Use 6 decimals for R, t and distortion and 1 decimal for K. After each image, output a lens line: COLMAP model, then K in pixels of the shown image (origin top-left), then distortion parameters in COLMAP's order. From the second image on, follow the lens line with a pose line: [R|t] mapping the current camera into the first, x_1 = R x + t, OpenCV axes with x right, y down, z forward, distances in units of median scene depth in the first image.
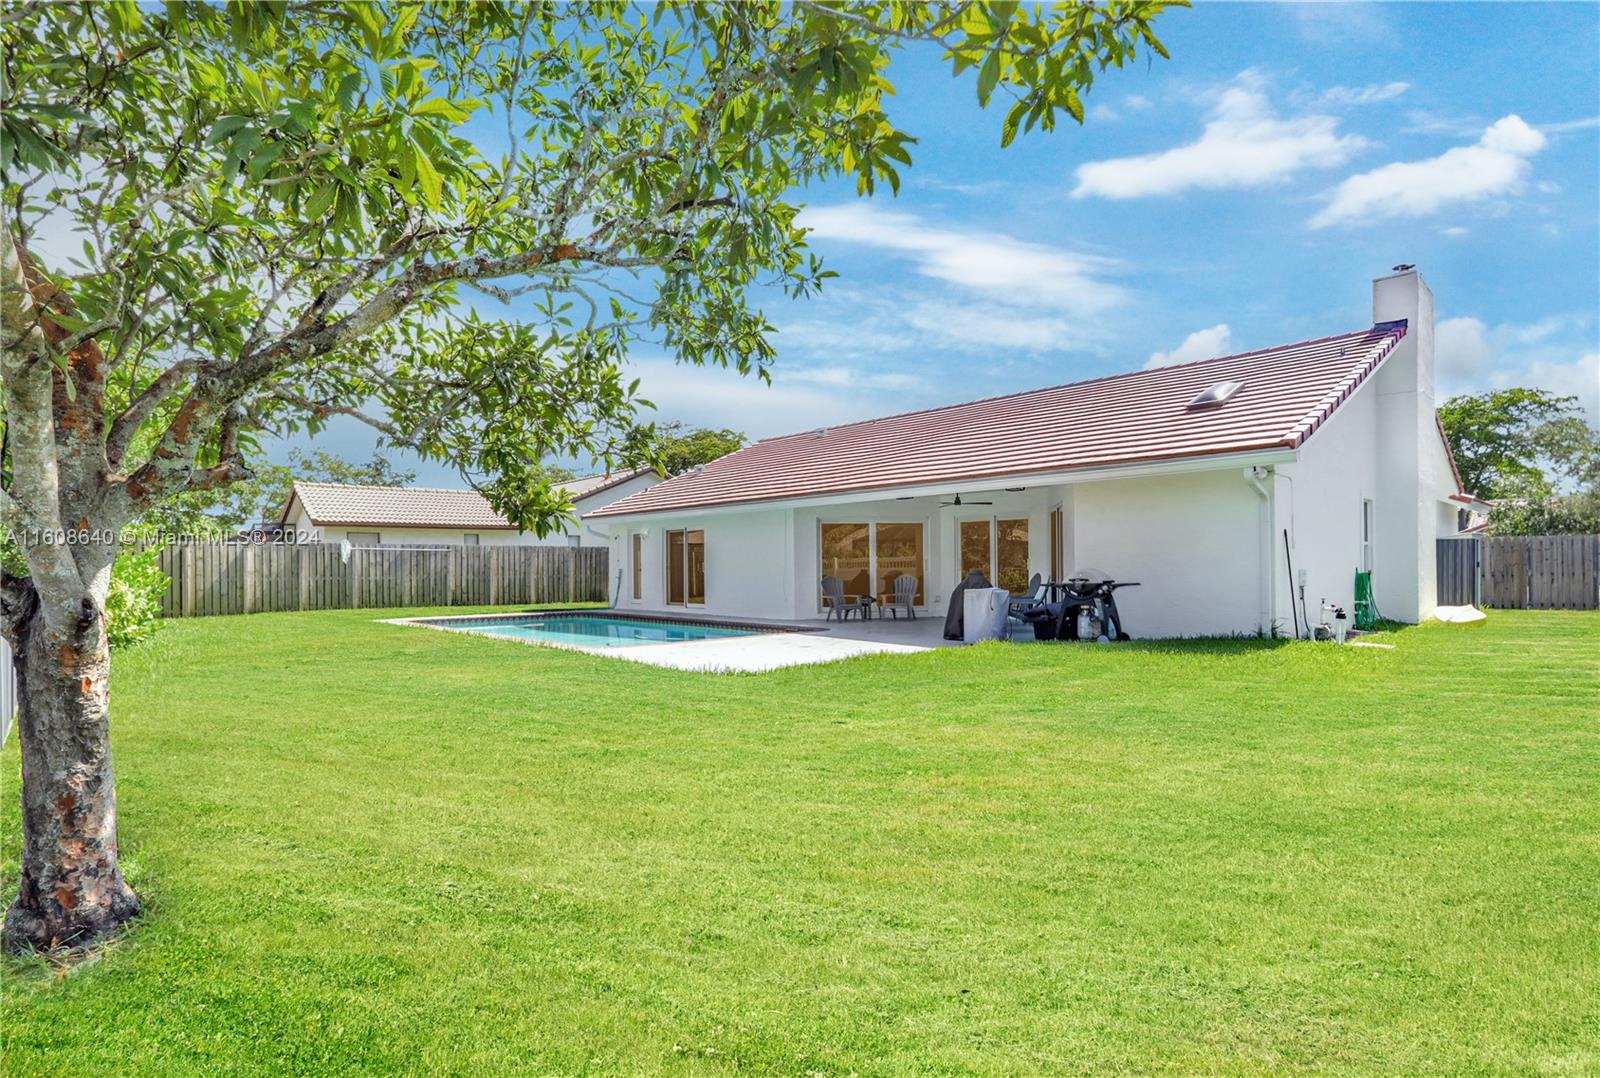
lens RADIAL K [[826.0, 0, 800.0], [0, 826.0, 539.0], [0, 0, 1]] dist [0.000909, -0.000048]
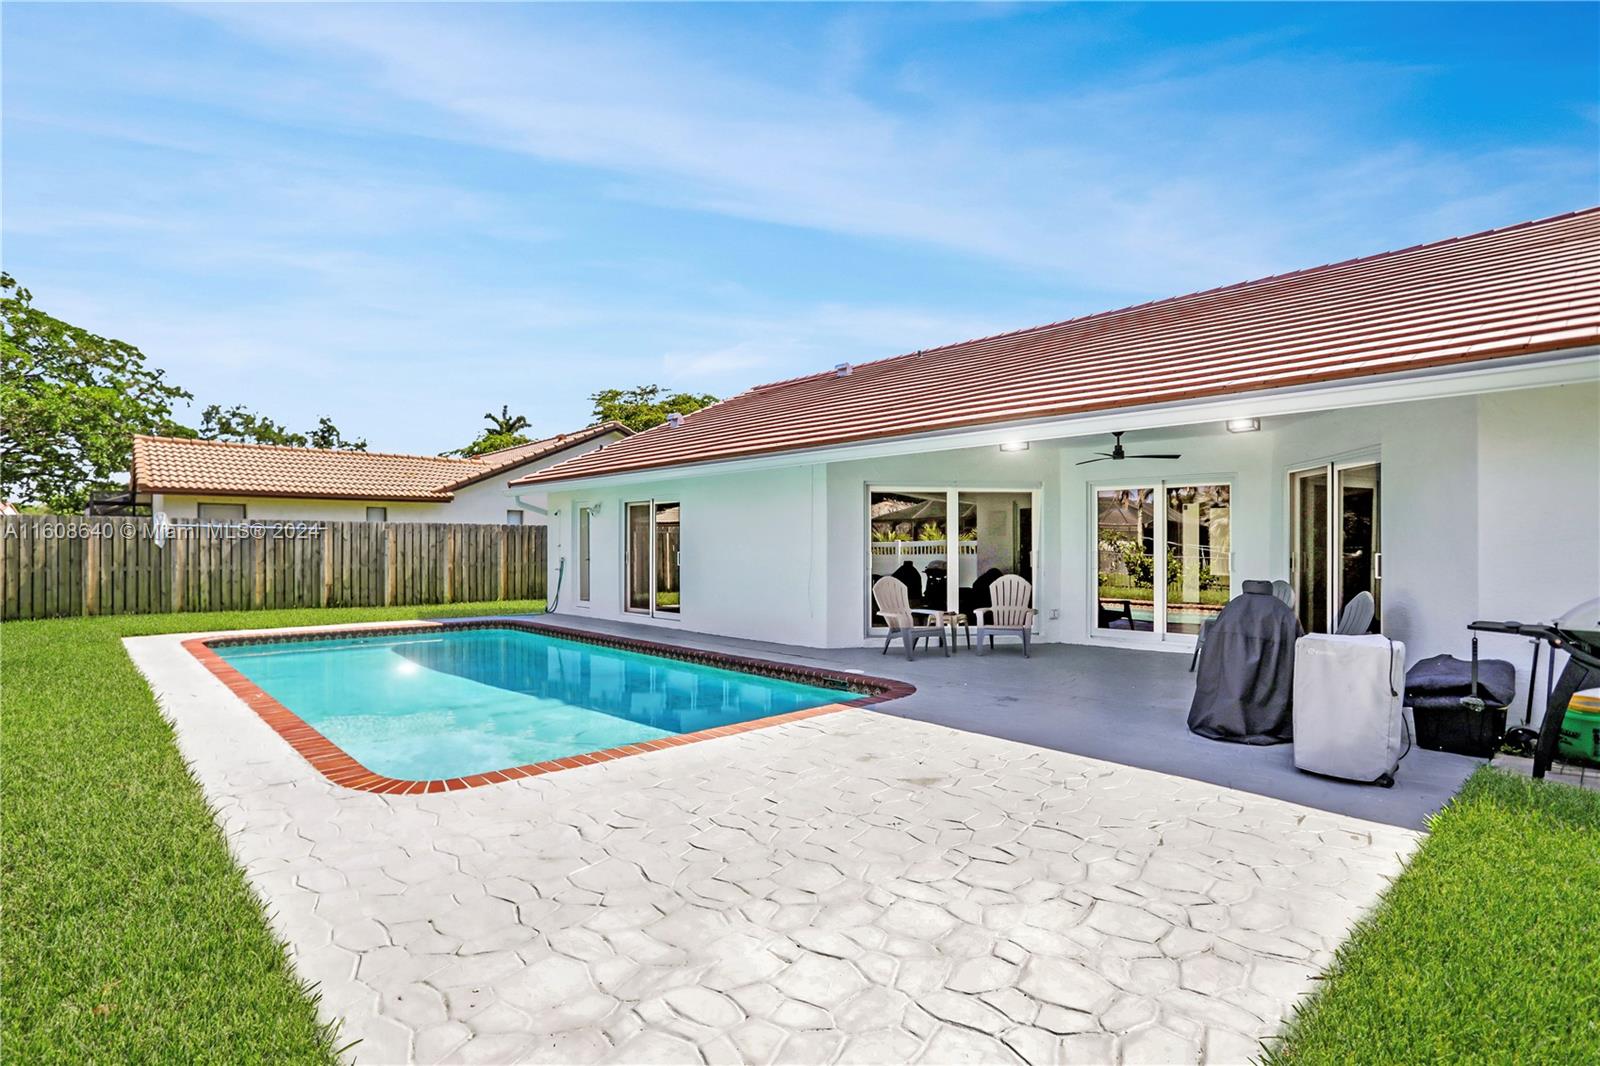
lens RADIAL K [[784.9, 0, 770.1], [0, 784.9, 532.6], [0, 0, 1]] dist [-0.049144, 0.023593]
pose [[0.999949, 0.008697, -0.005100, -0.038515], [-0.008604, 0.999803, 0.017907, 0.001845], [0.005255, -0.017862, 0.999827, 0.351704]]
